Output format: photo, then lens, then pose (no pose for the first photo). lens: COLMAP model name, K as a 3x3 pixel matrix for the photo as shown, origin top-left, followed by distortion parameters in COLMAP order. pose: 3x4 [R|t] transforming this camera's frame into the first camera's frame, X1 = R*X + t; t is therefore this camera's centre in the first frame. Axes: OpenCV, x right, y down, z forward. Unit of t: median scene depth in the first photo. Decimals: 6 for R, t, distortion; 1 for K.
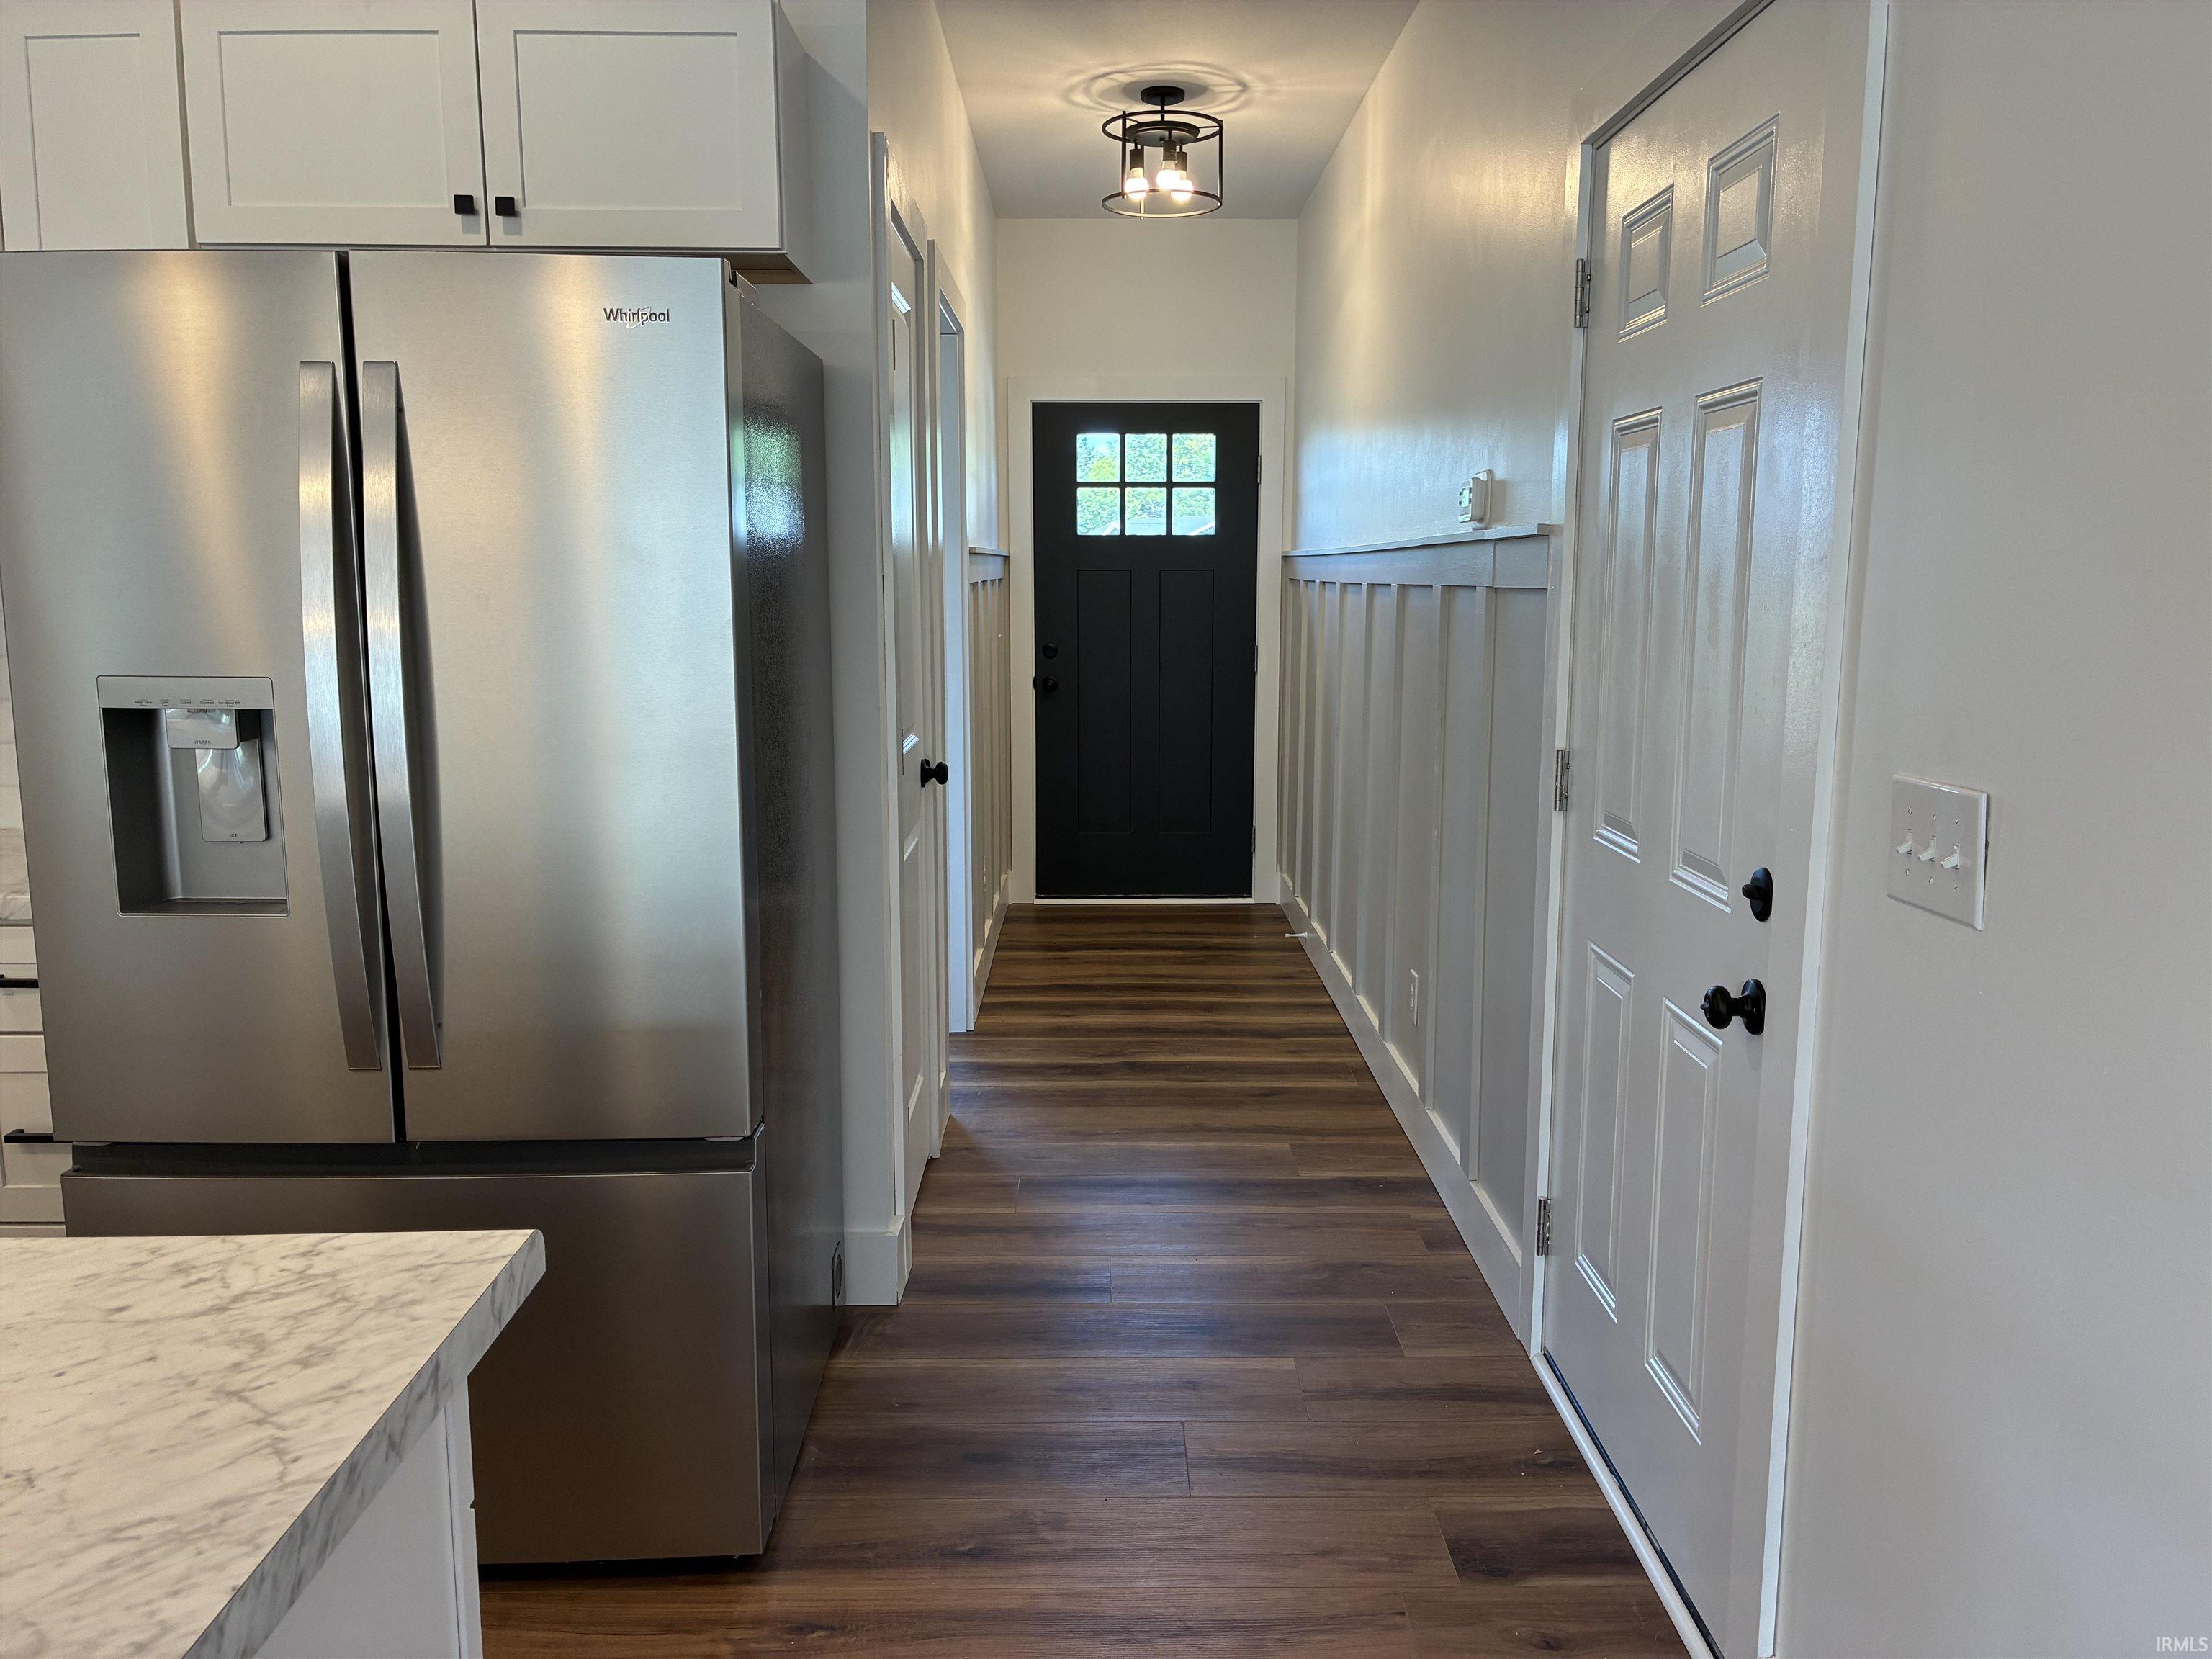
lens RADIAL K [[1677.8, 0, 1107.3], [0, 1677.8, 834.0], [0, 0, 1]] dist [0.028839, -0.022979]
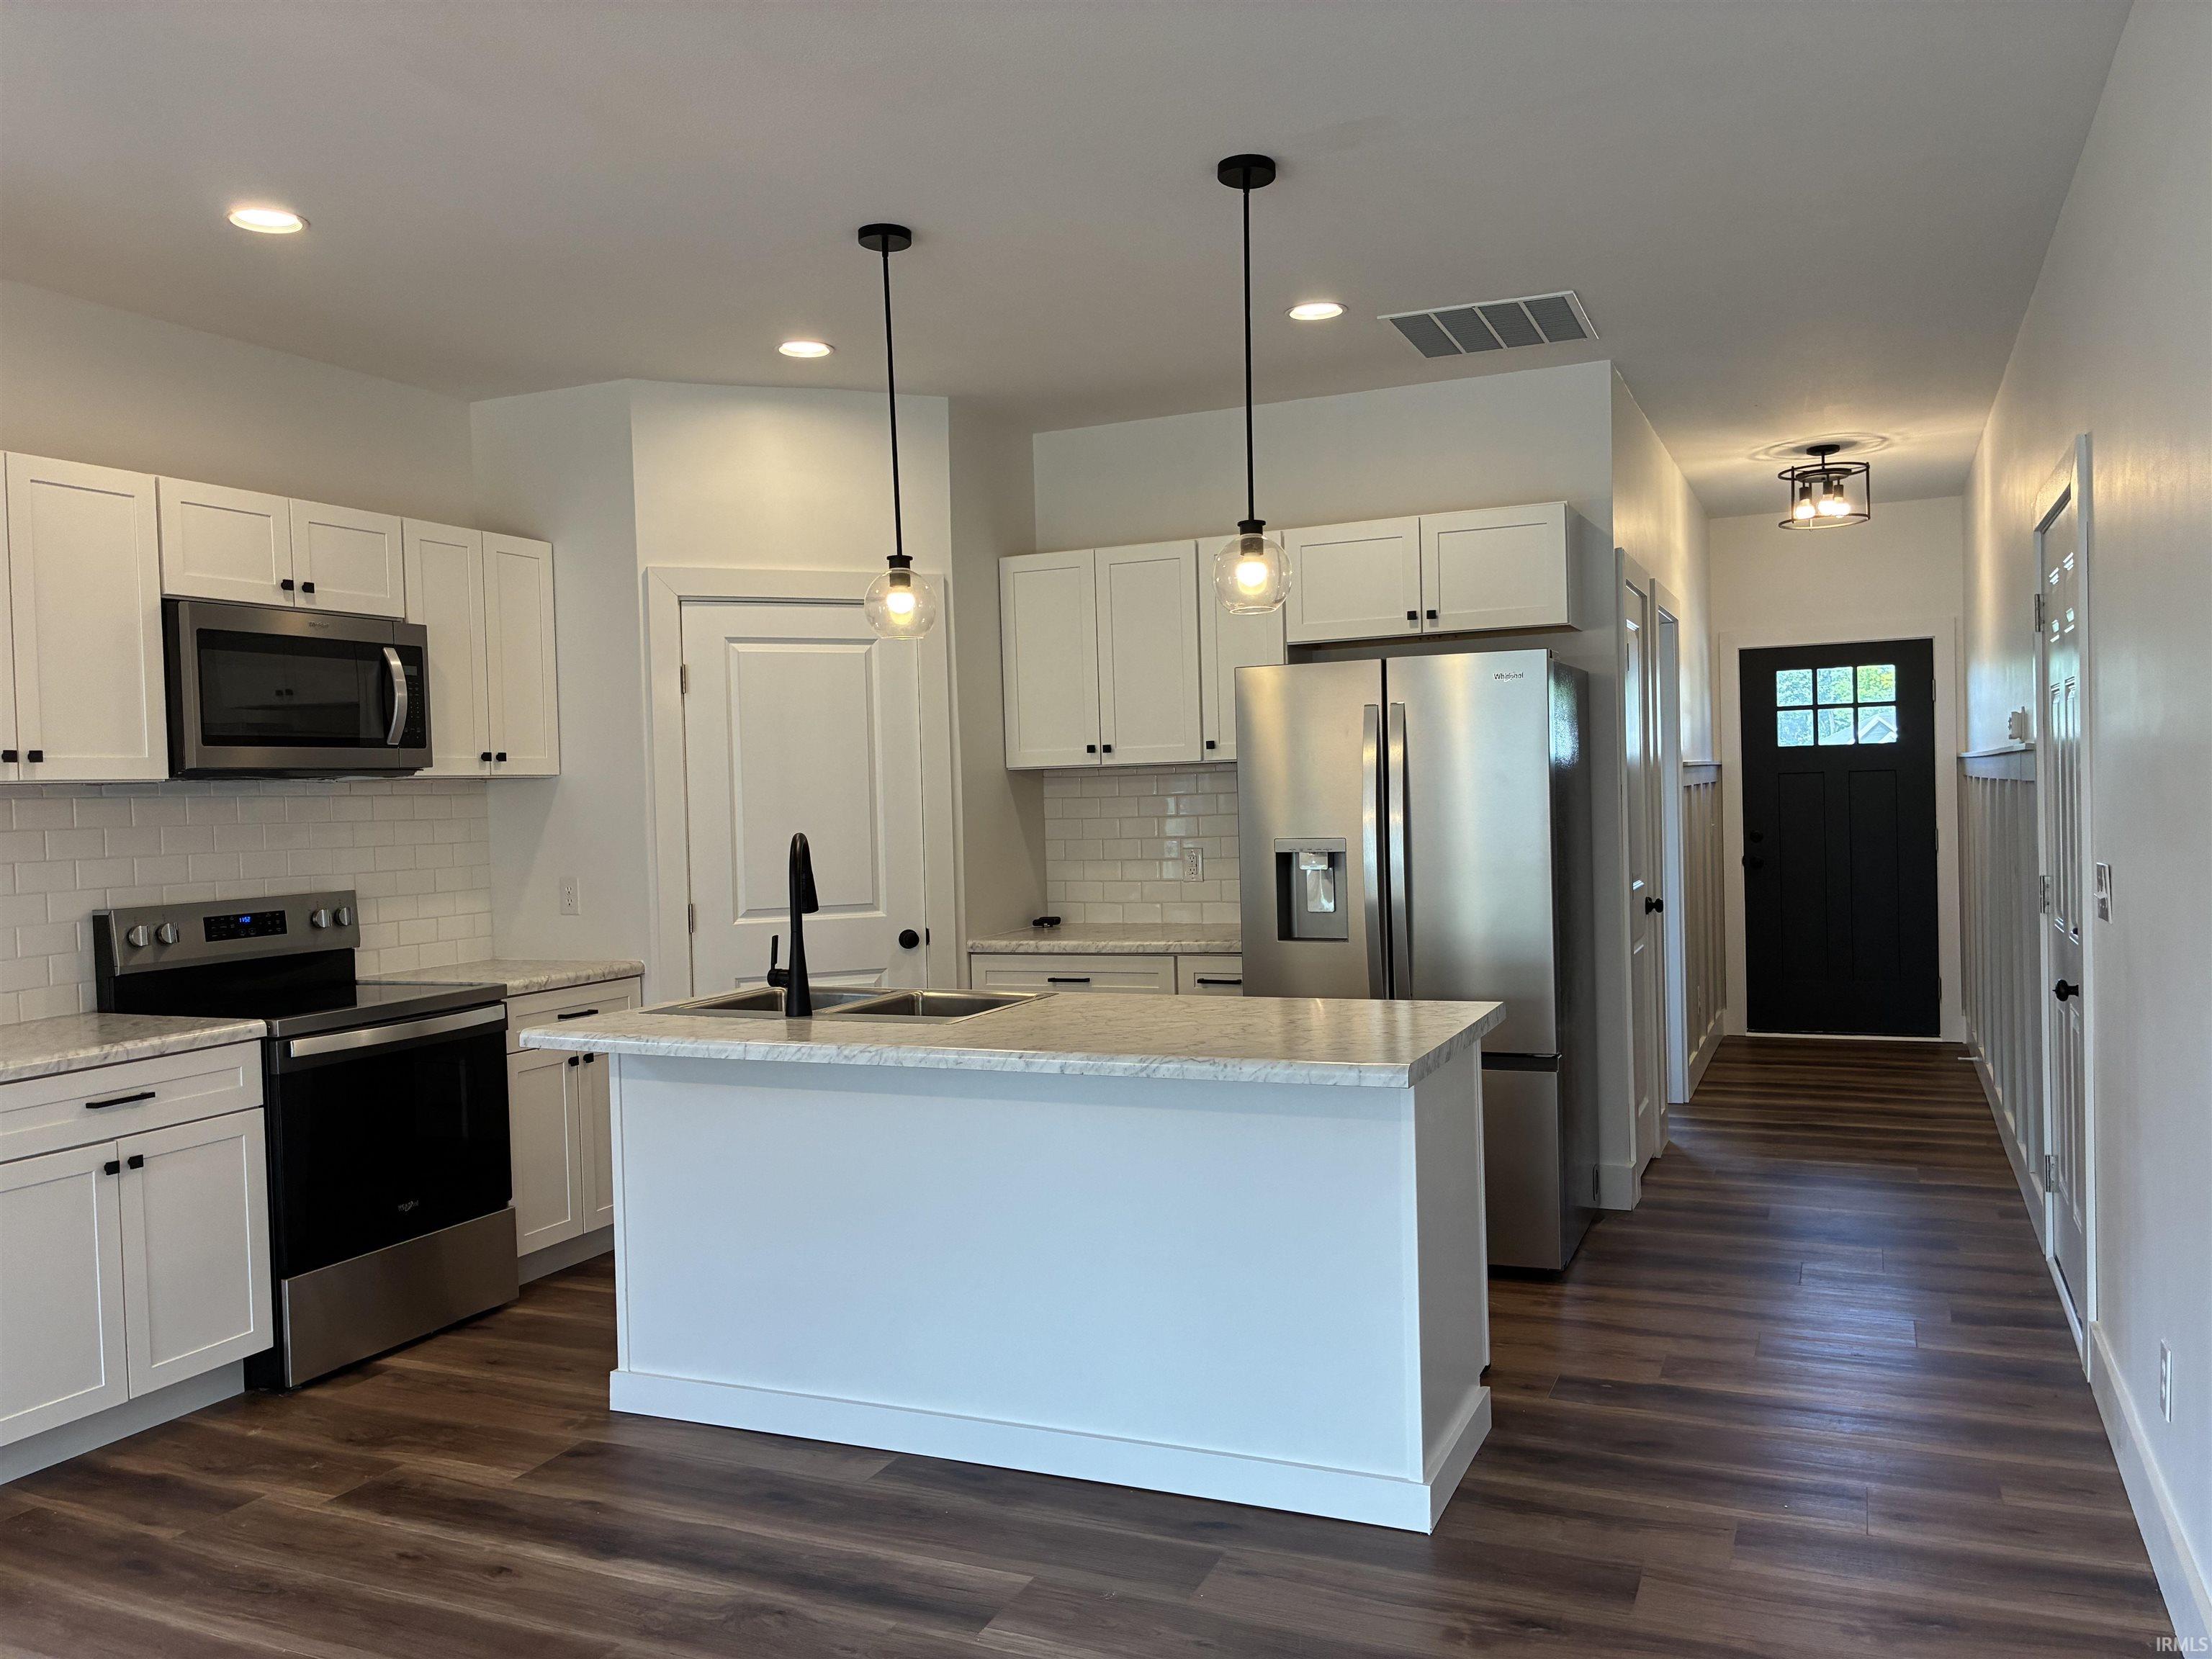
lens RADIAL K [[1677.8, 0, 1099.7], [0, 1677.8, 838.0], [0, 0, 1]] dist [0.028839, -0.022979]
pose [[0.908164, -0.016252, -0.418299, 0.068616], [-0.034158, 0.993037, -0.112744, 0.076463], [0.417218, 0.116678, 0.901285, -0.521772]]
